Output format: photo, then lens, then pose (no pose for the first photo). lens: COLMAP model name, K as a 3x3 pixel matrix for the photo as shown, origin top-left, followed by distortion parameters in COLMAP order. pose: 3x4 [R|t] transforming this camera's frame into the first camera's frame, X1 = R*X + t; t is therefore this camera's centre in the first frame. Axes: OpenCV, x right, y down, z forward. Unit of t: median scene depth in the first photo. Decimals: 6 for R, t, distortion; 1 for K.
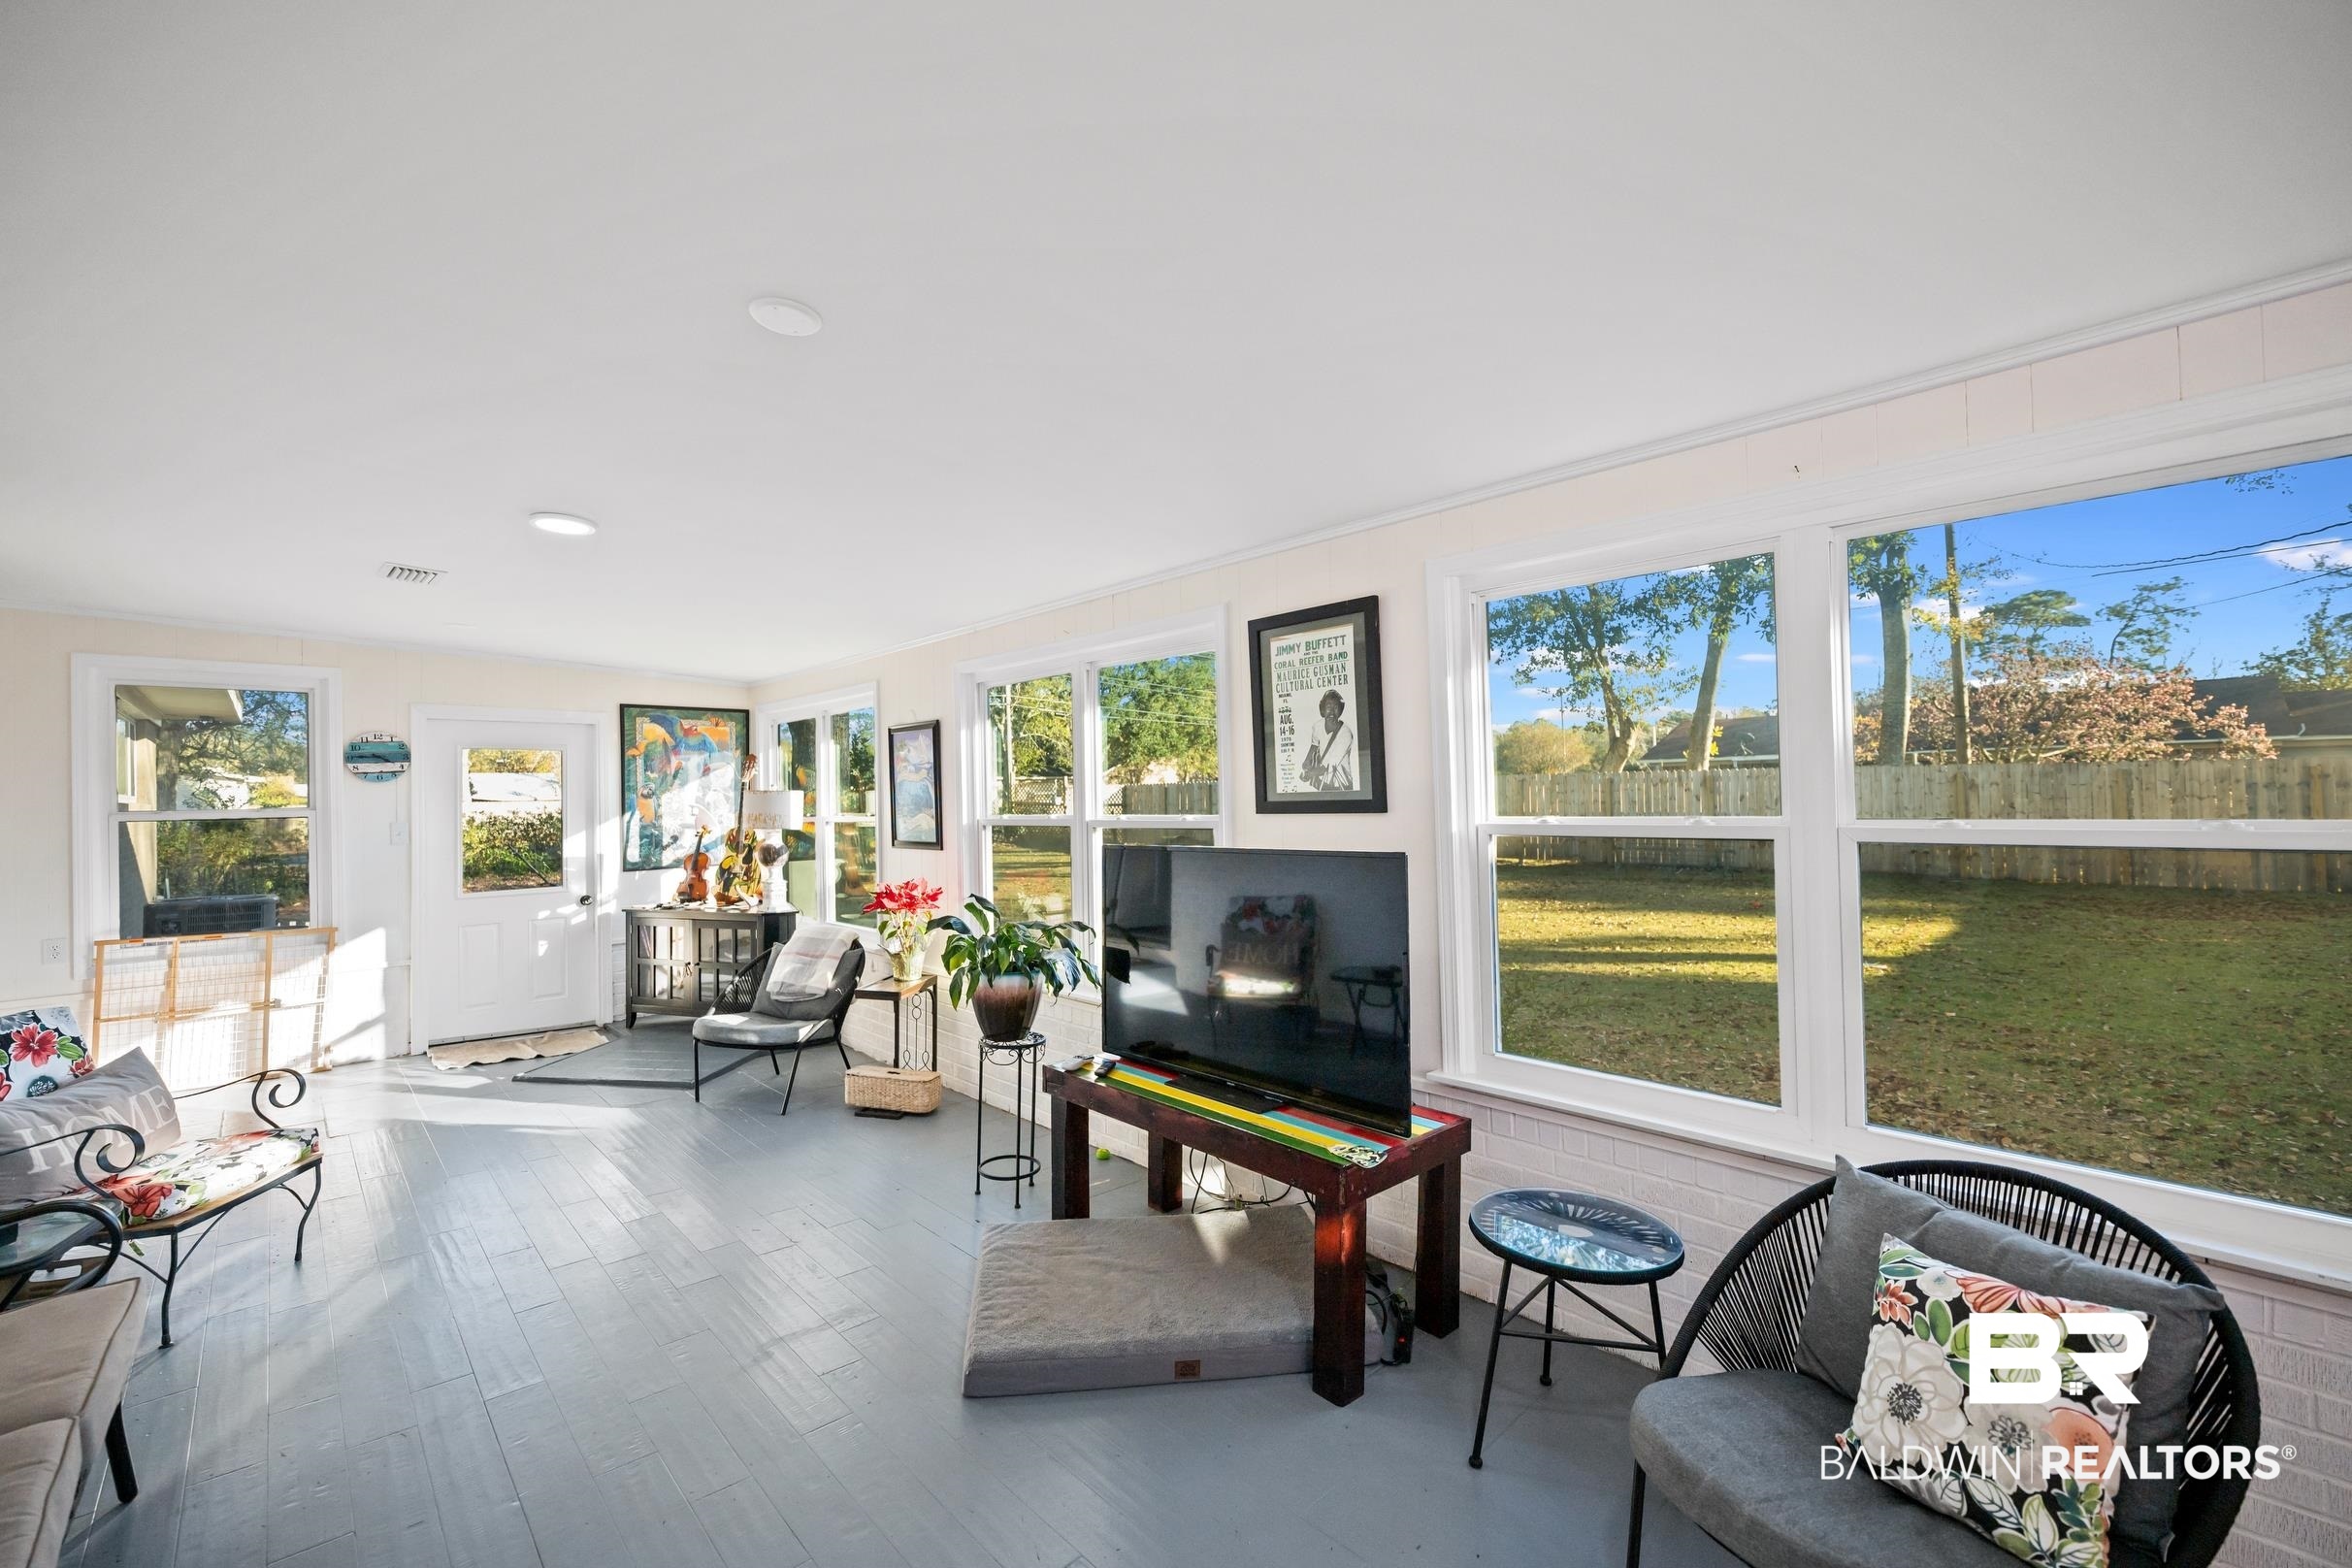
lens RADIAL K [[928.9, 0, 1176.0], [0, 928.9, 781.3], [0, 0, 1]] dist [-0.004379, 0.000259]
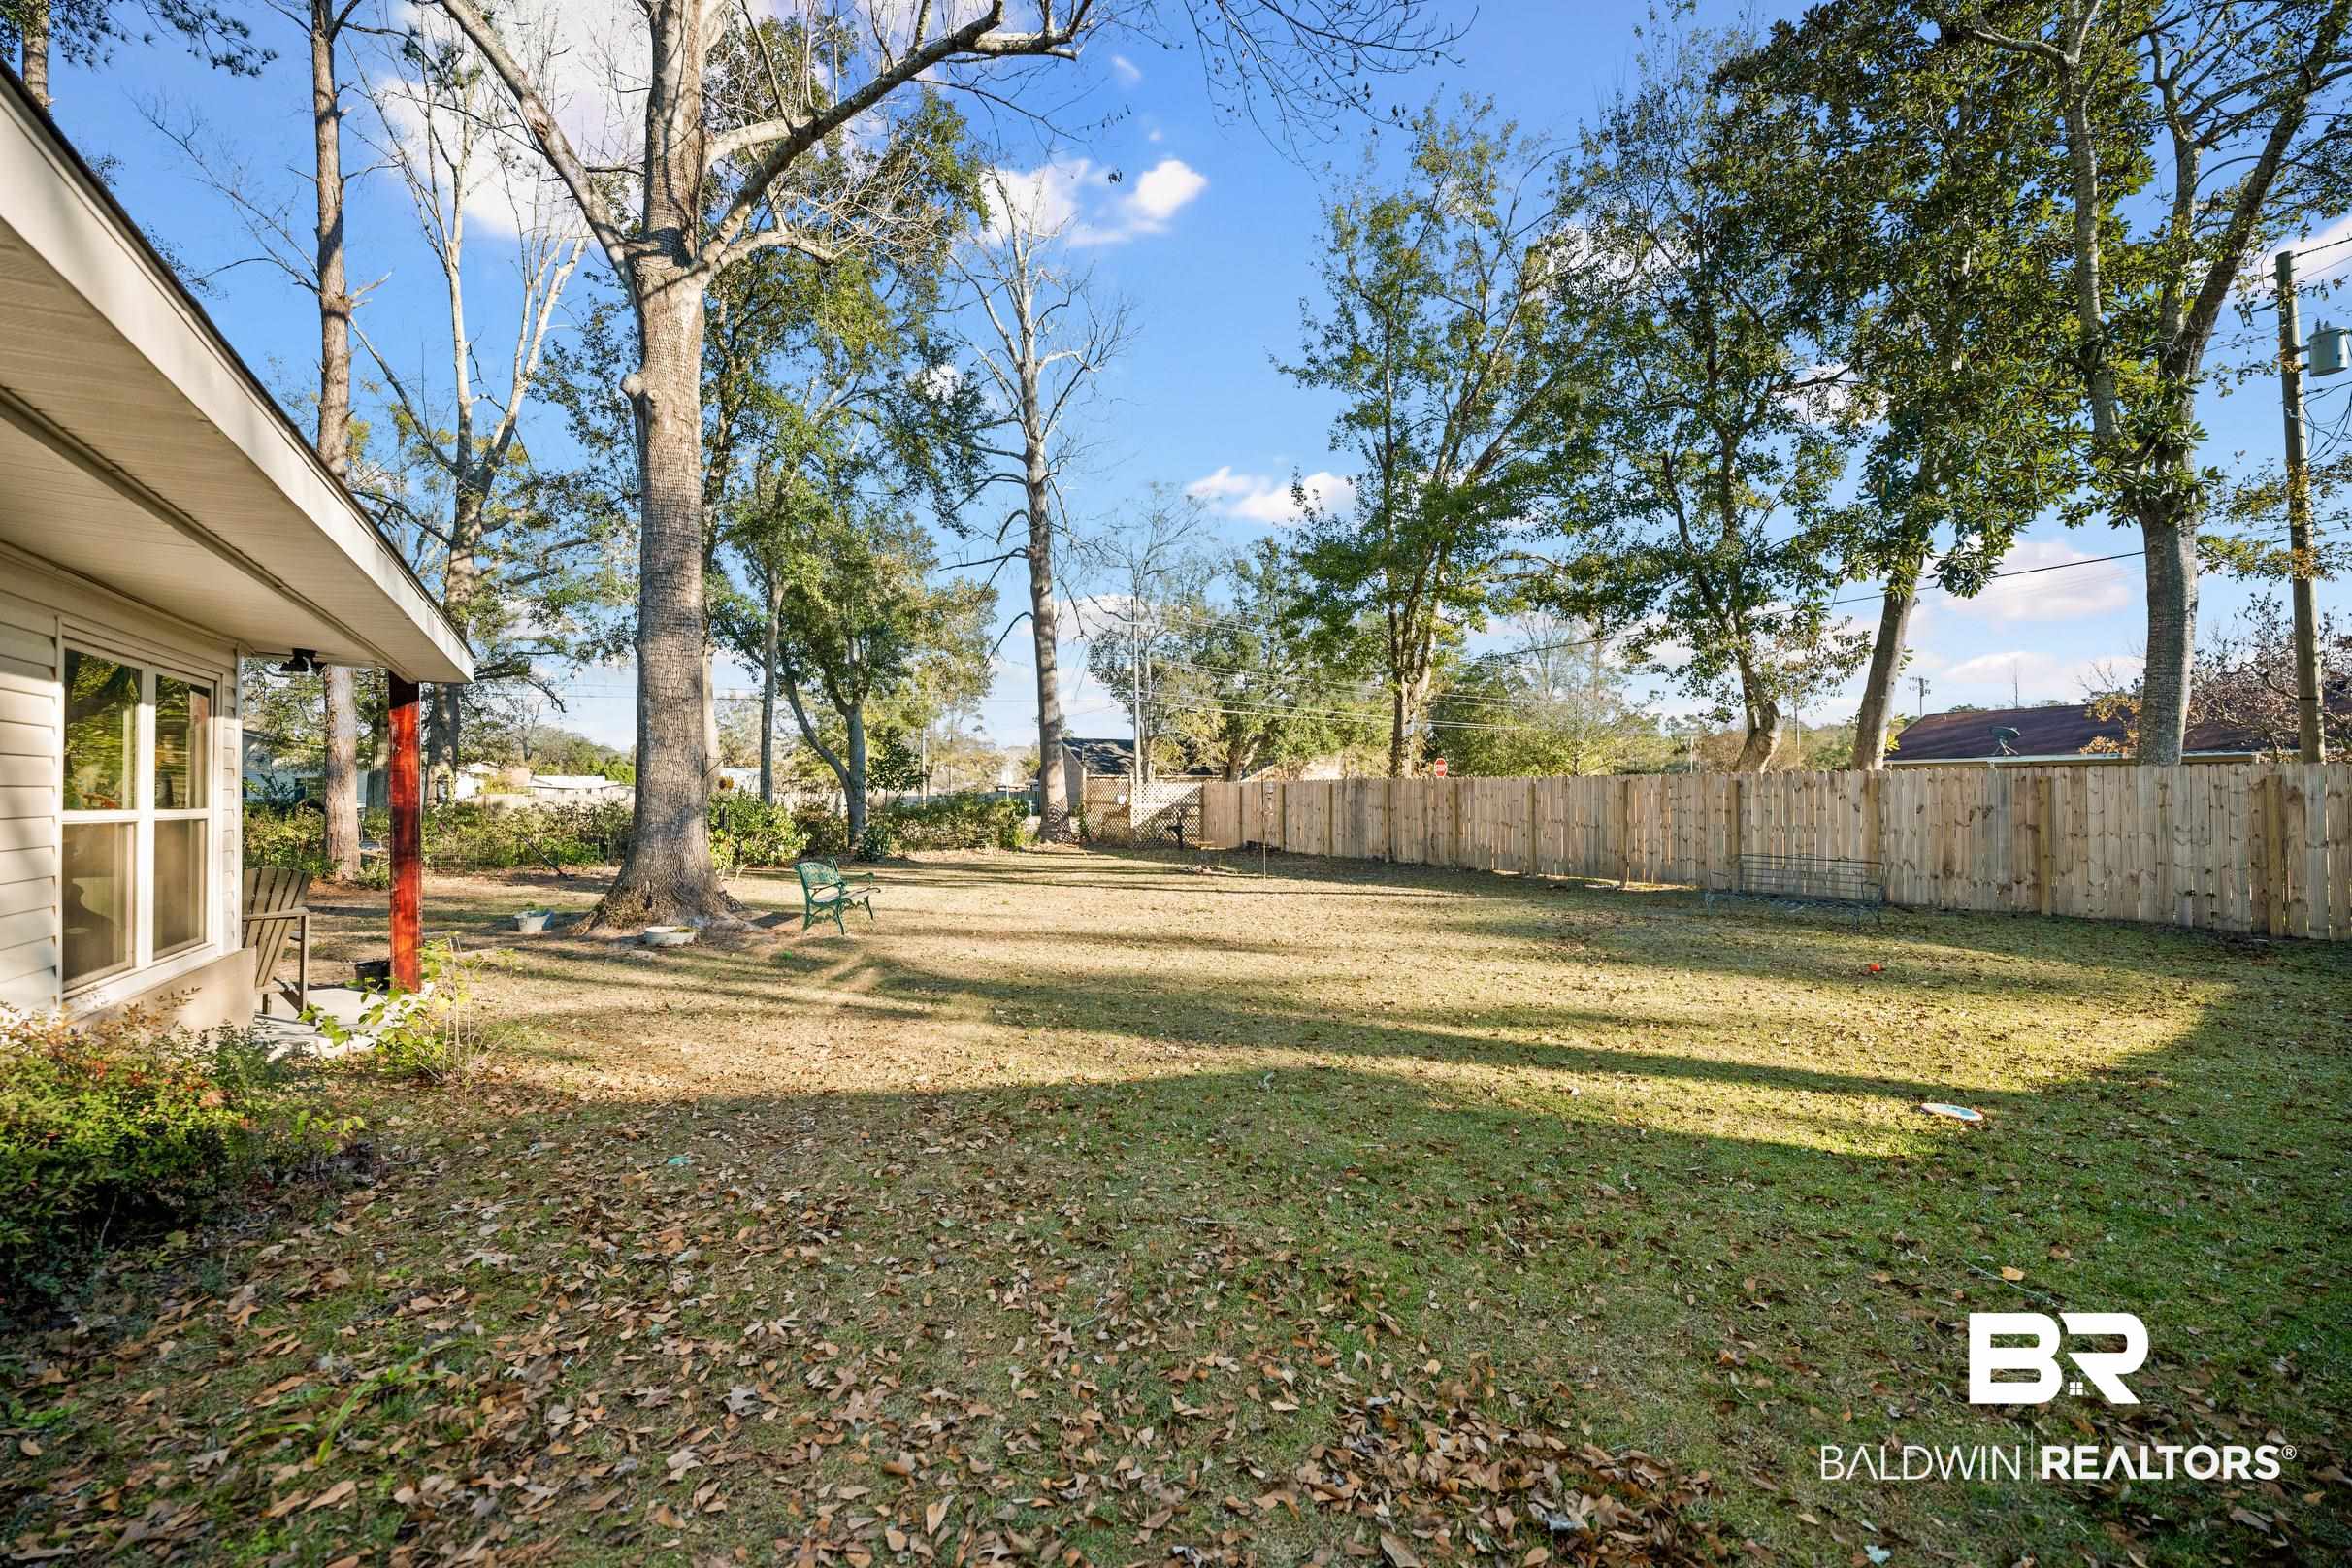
lens RADIAL K [[928.9, 0, 1178.9], [0, 928.9, 784.3], [0, 0, 1]] dist [-0.004379, 0.000259]
pose [[0.977773, 0.011553, -0.209346, 0.498406], [-0.010878, 0.999931, 0.004373, 0.004153], [0.209382, -0.001998, 0.977832, 0.430664]]
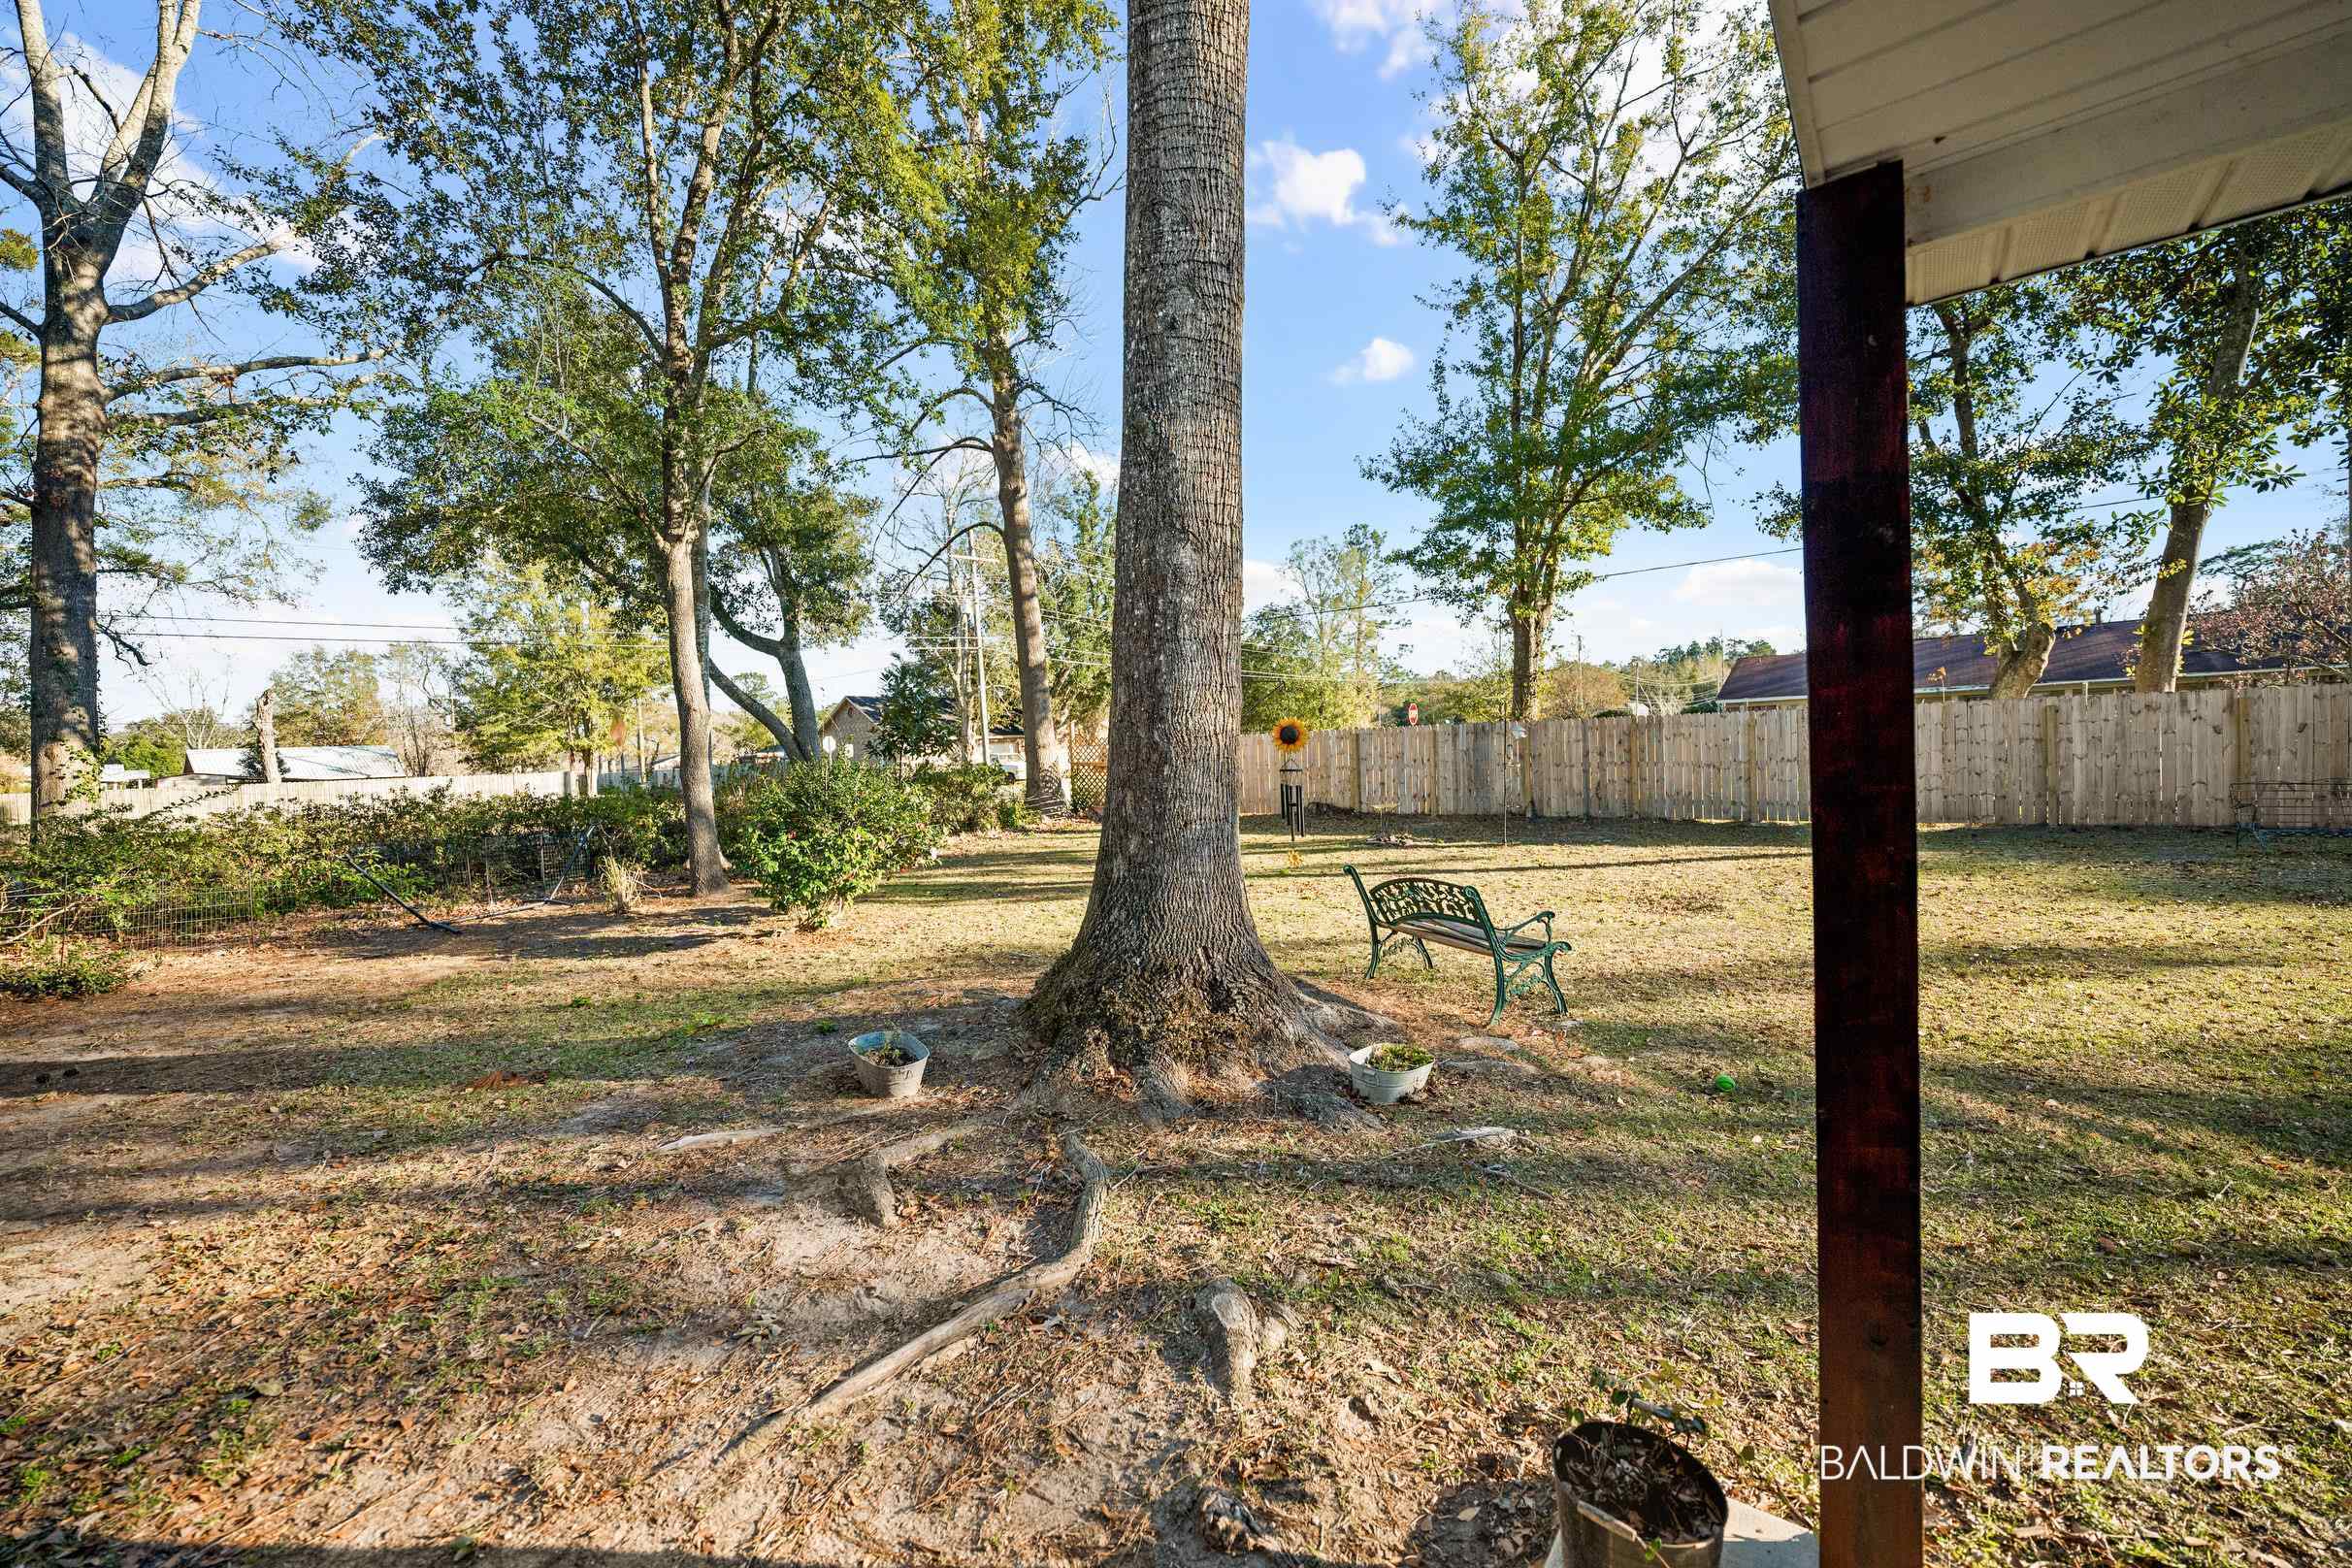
lens RADIAL K [[928.9, 0, 1179.6], [0, 928.9, 789.5], [0, 0, 1]] dist [-0.004379, 0.000259]
pose [[0.992659, -0.028244, 0.117599, -0.763935], [0.021969, 0.998282, 0.054312, 0.020659], [-0.118931, -0.051330, 0.991575, 1.034661]]
